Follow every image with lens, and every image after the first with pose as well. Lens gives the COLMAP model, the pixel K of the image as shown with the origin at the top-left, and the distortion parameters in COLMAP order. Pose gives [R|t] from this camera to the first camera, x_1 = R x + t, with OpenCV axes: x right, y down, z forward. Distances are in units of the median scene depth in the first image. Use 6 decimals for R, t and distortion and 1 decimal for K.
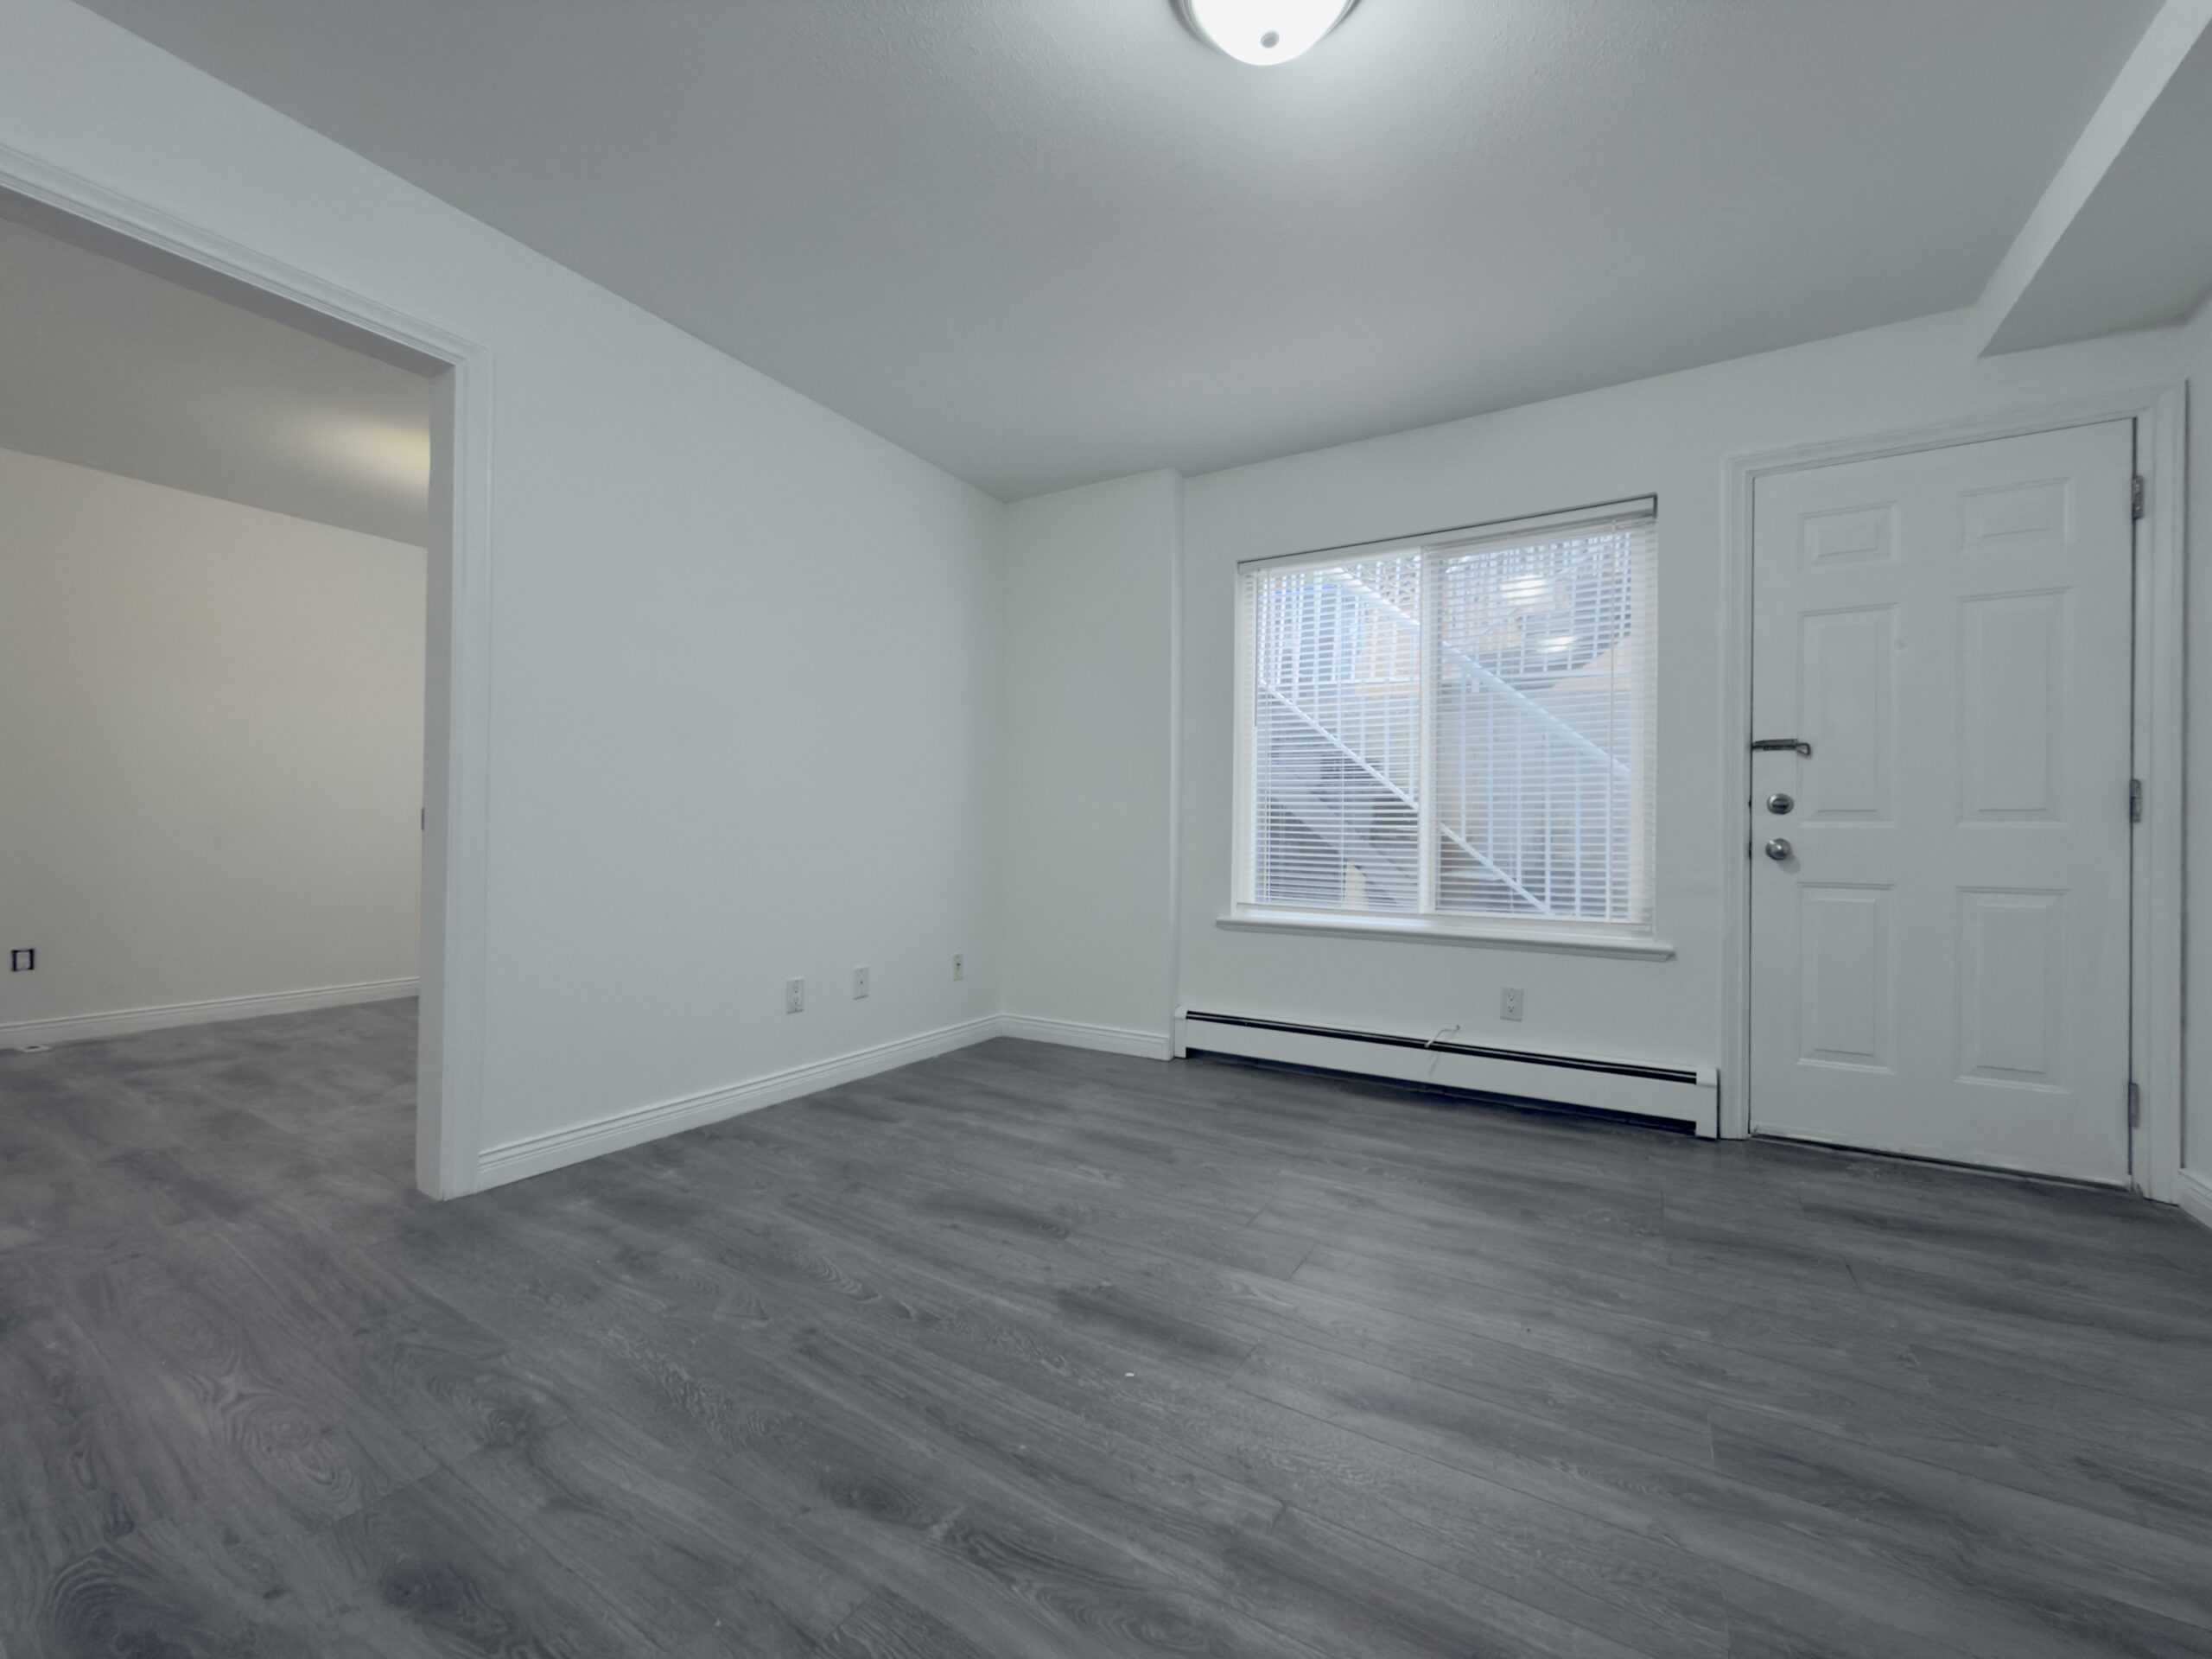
lens RADIAL K [[879.1, 0, 1106.0], [0, 879.1, 829.5], [0, 0, 1]] dist [-0.000988, -0.000276]
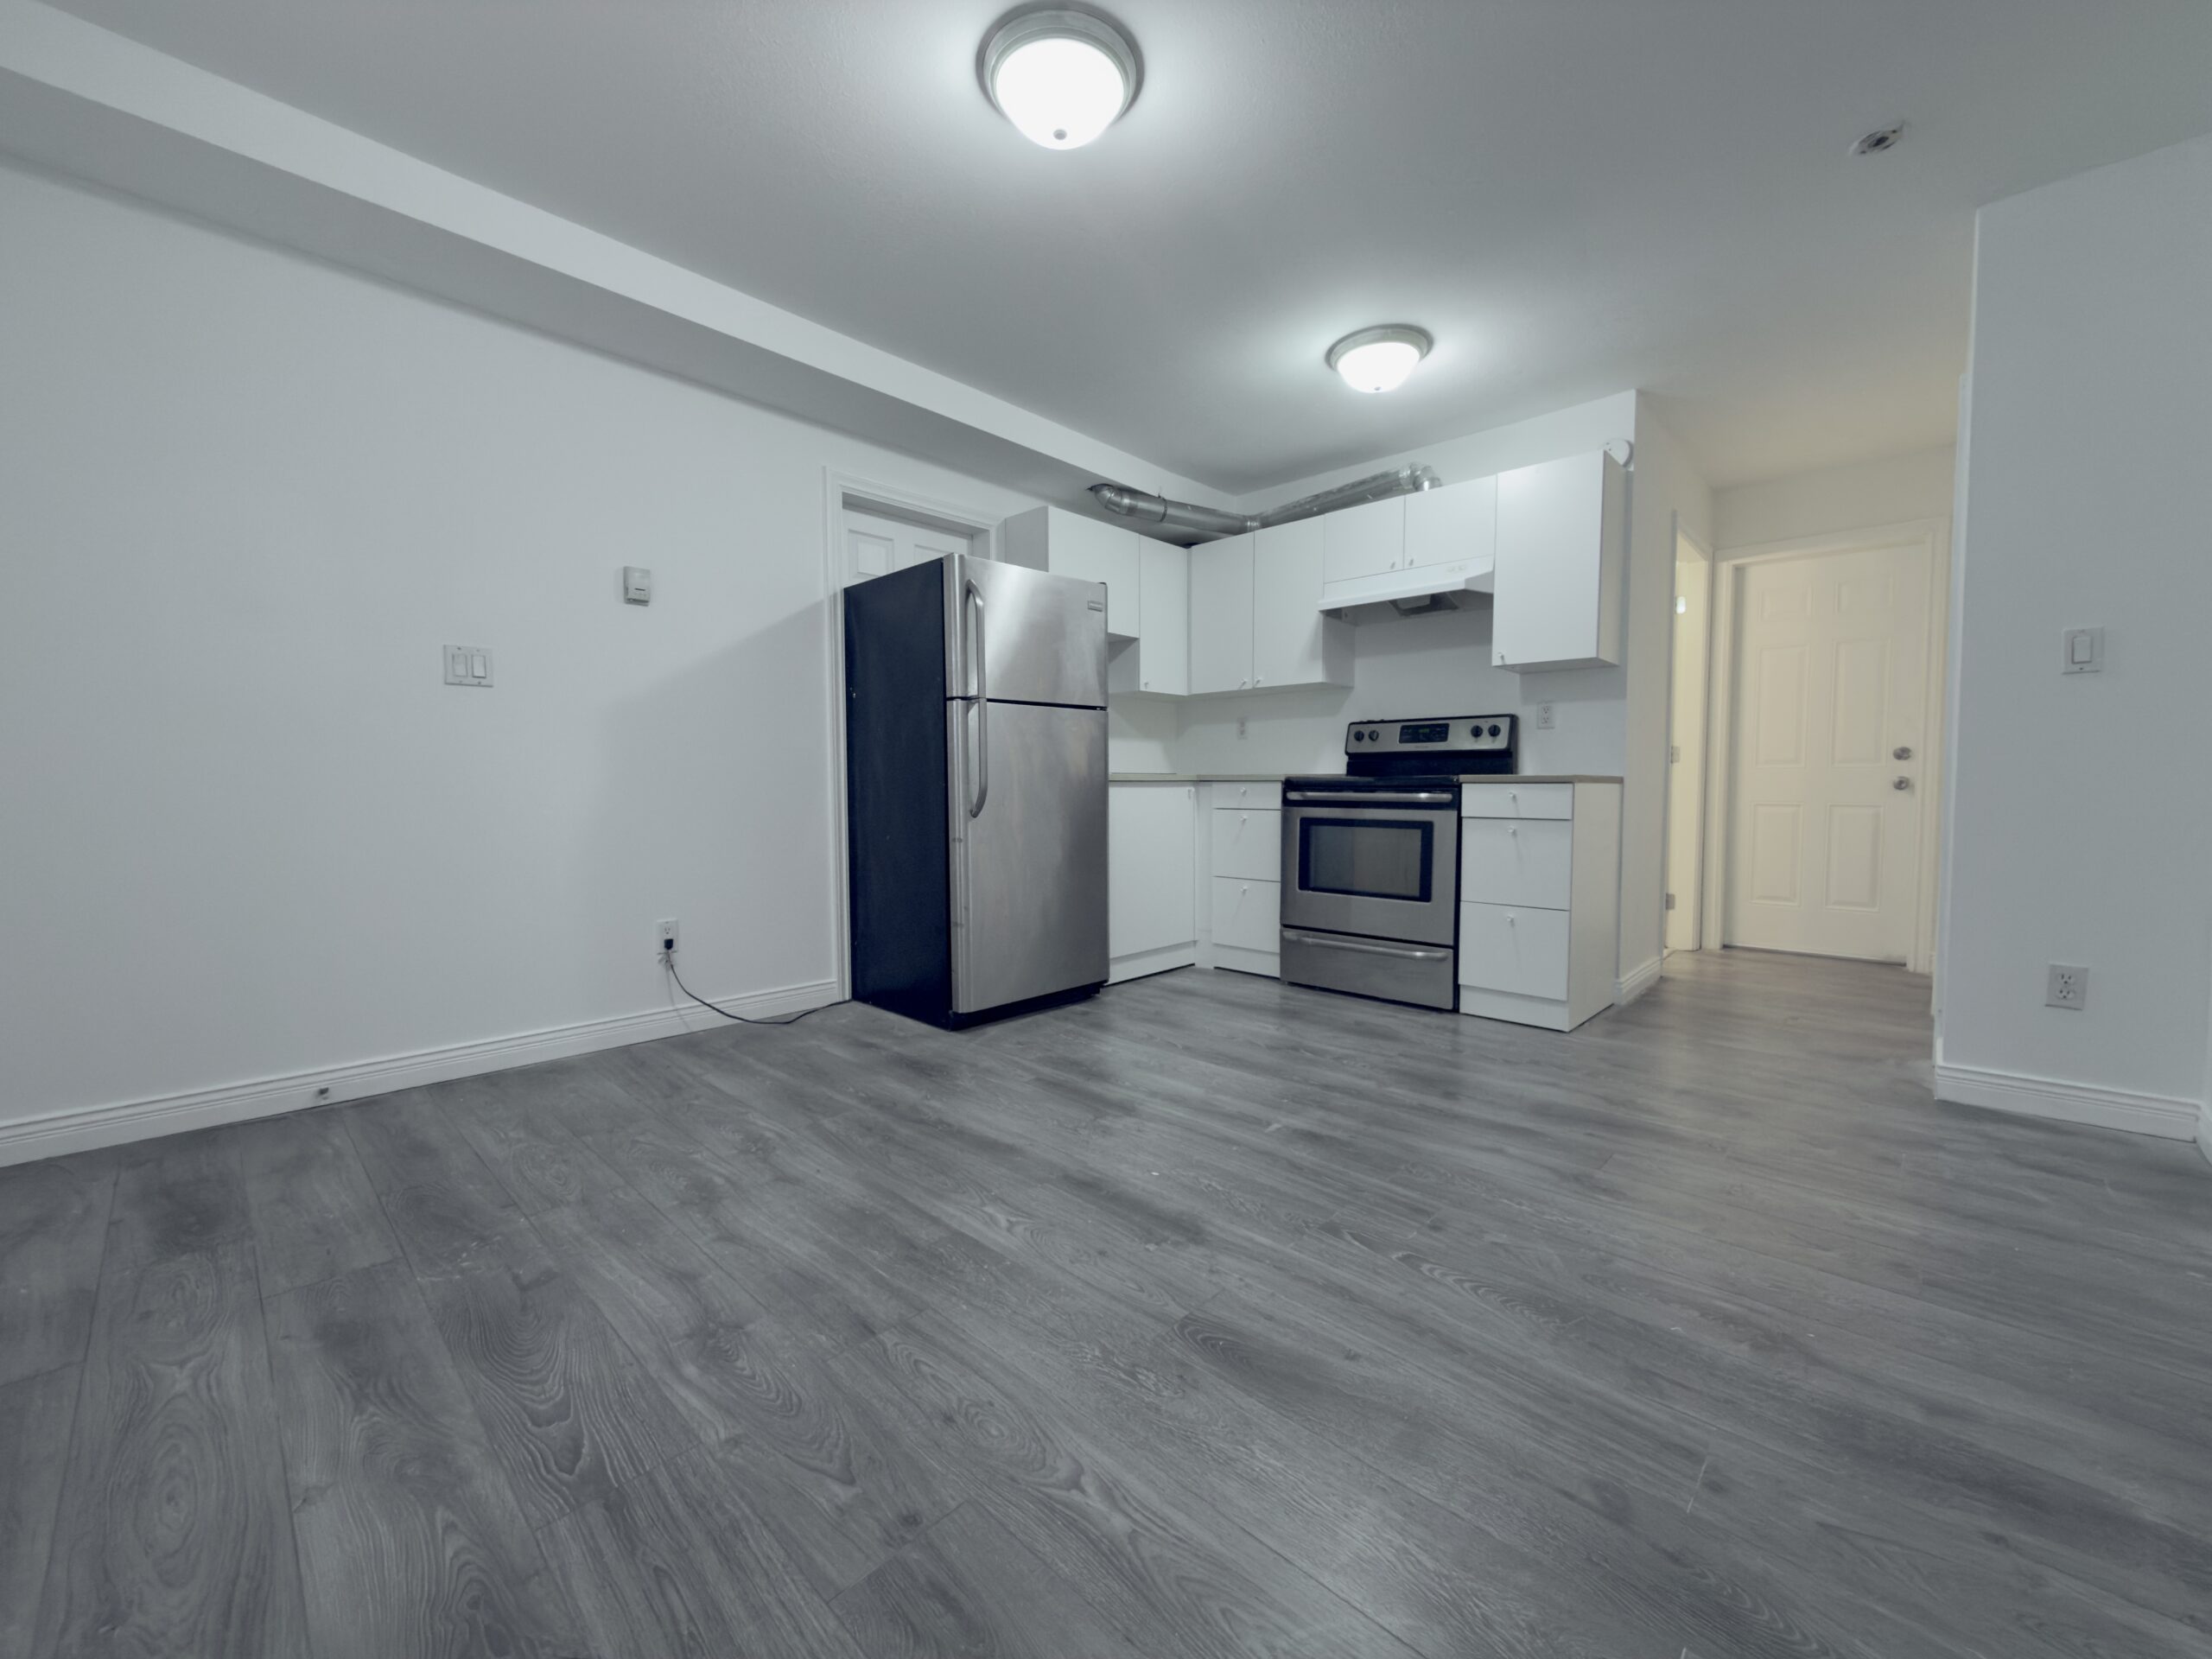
lens RADIAL K [[879.1, 0, 1106.0], [0, 879.1, 829.5], [0, 0, 1]] dist [-0.000988, -0.000276]
pose [[-0.977244, -0.023312, 0.210832, -0.114837], [-0.013559, 0.998775, 0.047586, 0.026641], [-0.211683, 0.043644, -0.976363, 1.563204]]
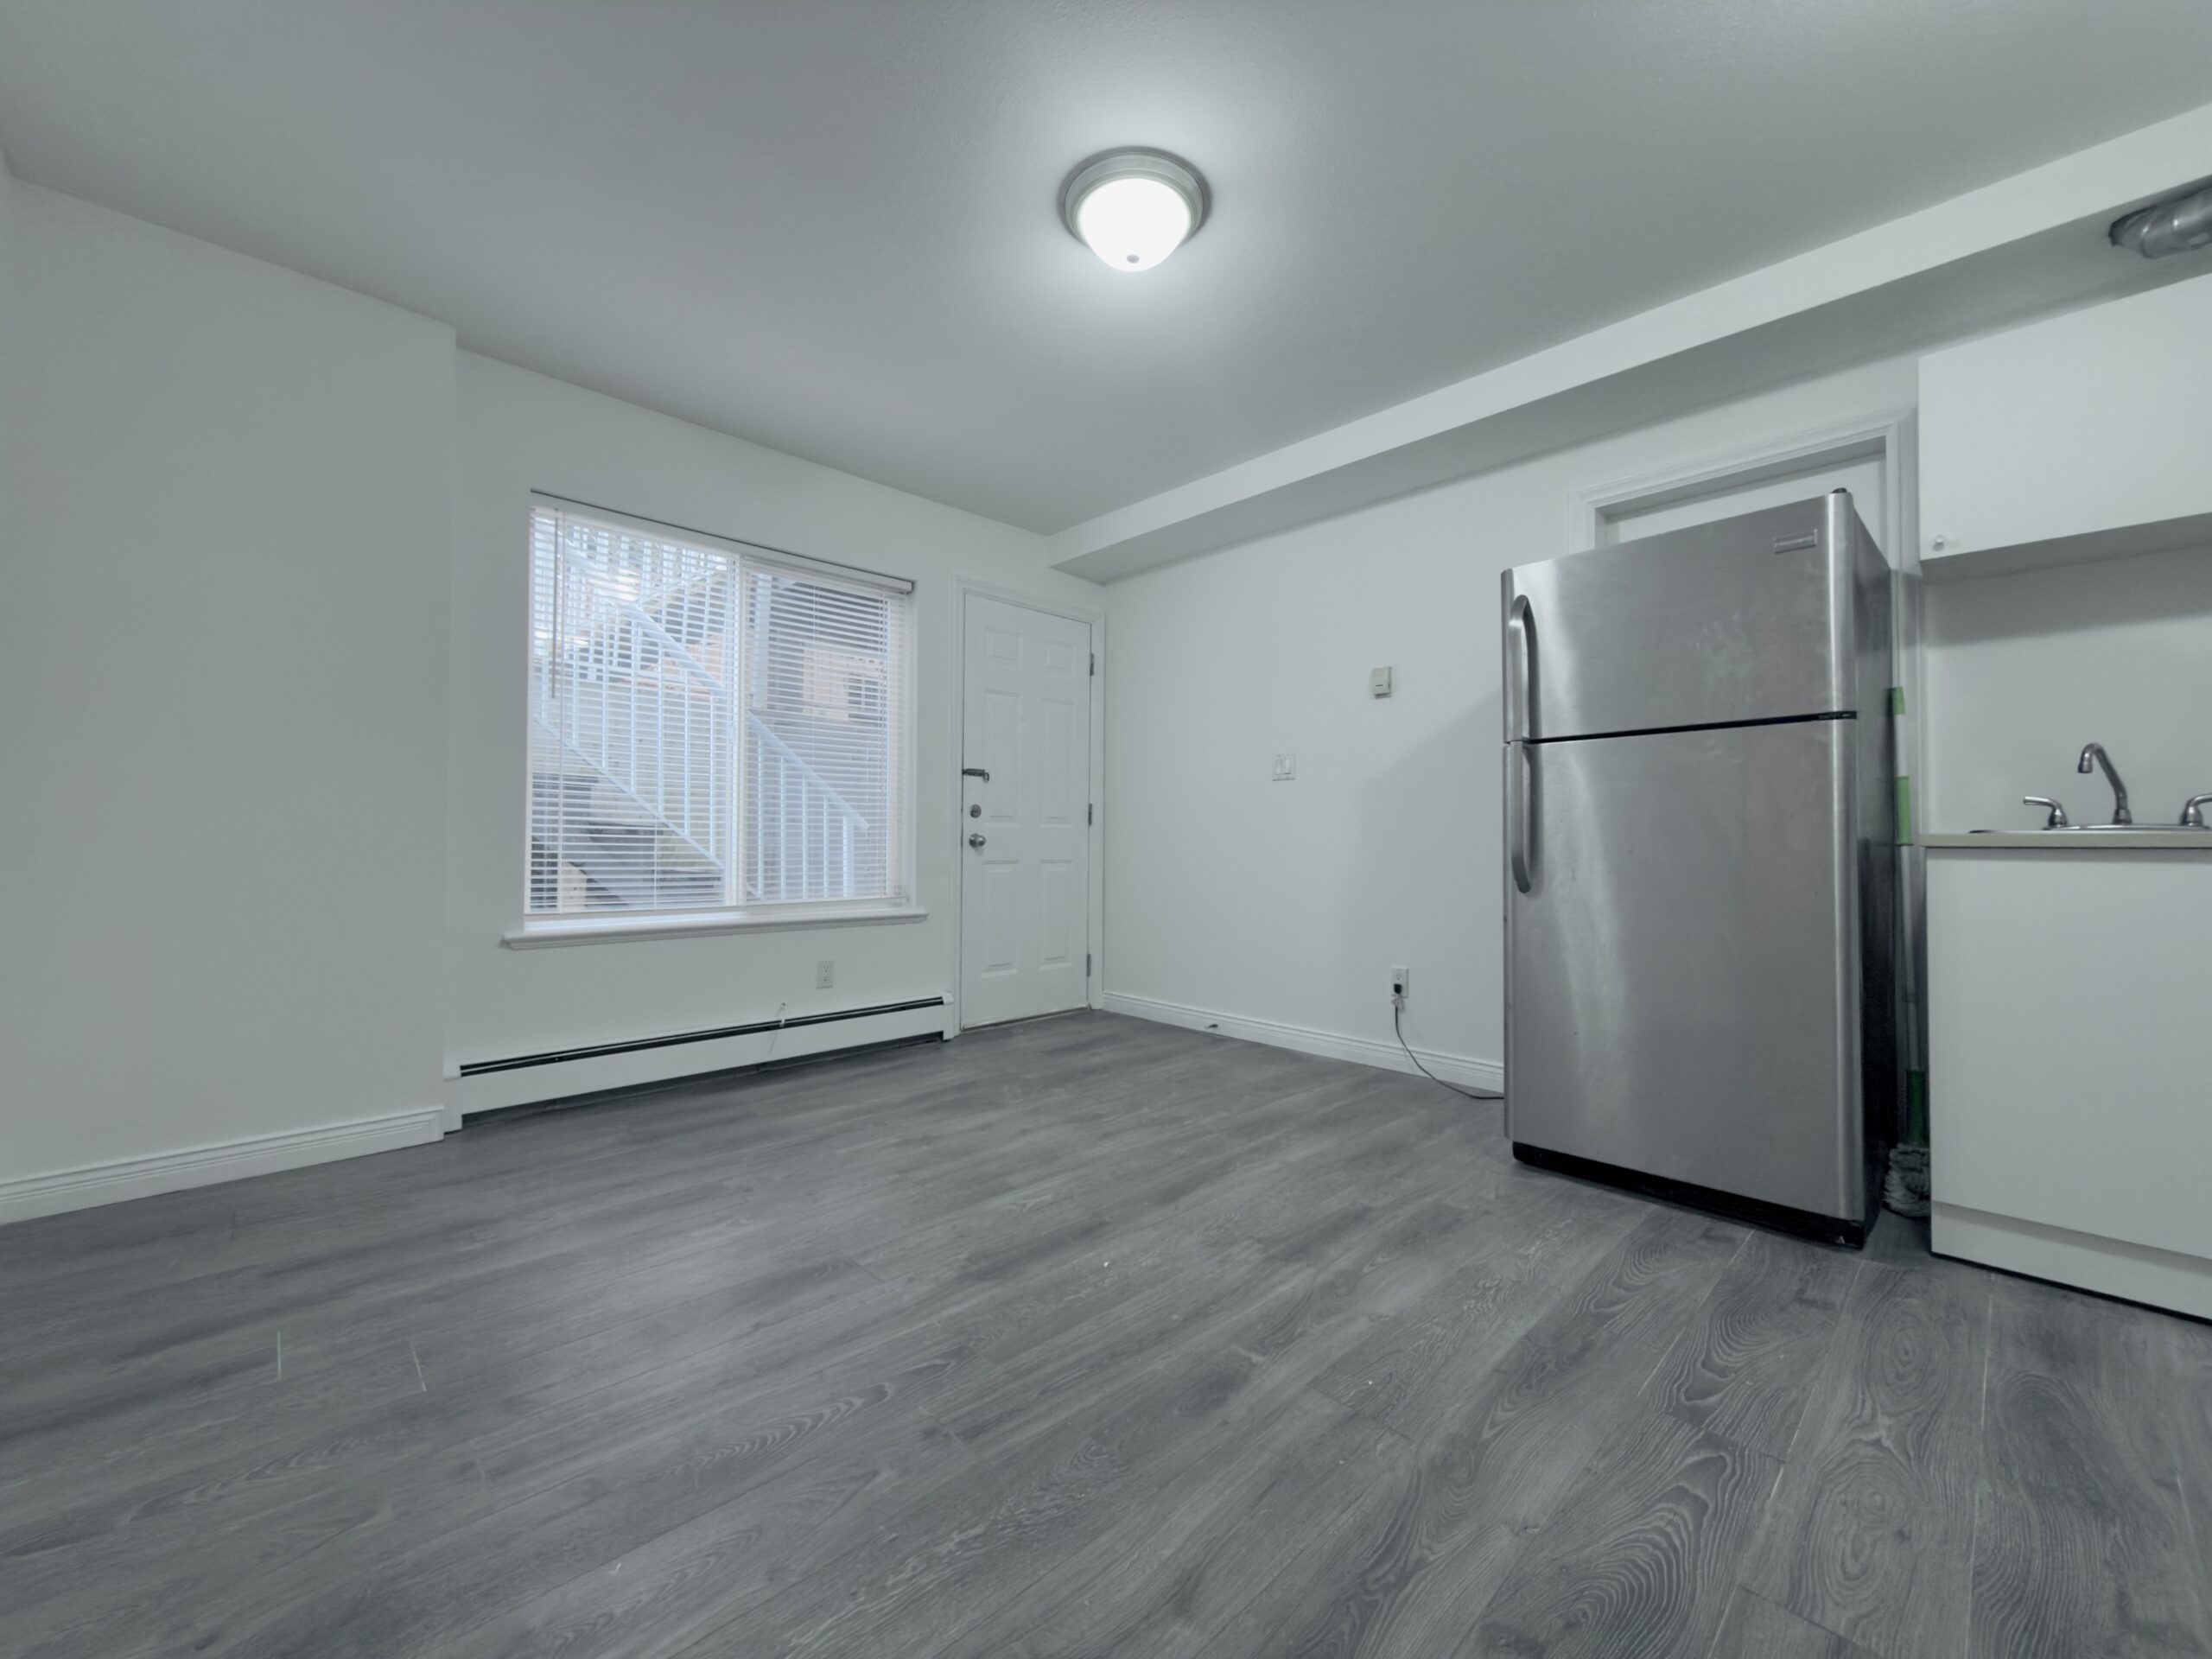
lens RADIAL K [[879.1, 0, 1106.0], [0, 879.1, 829.5], [0, 0, 1]] dist [-0.000988, -0.000276]
pose [[0.255702, 0.002779, 0.966752, -0.805495], [-0.008459, 0.999964, -0.000637, 0.003429], [-0.966719, -0.008015, 0.255716, 0.468540]]
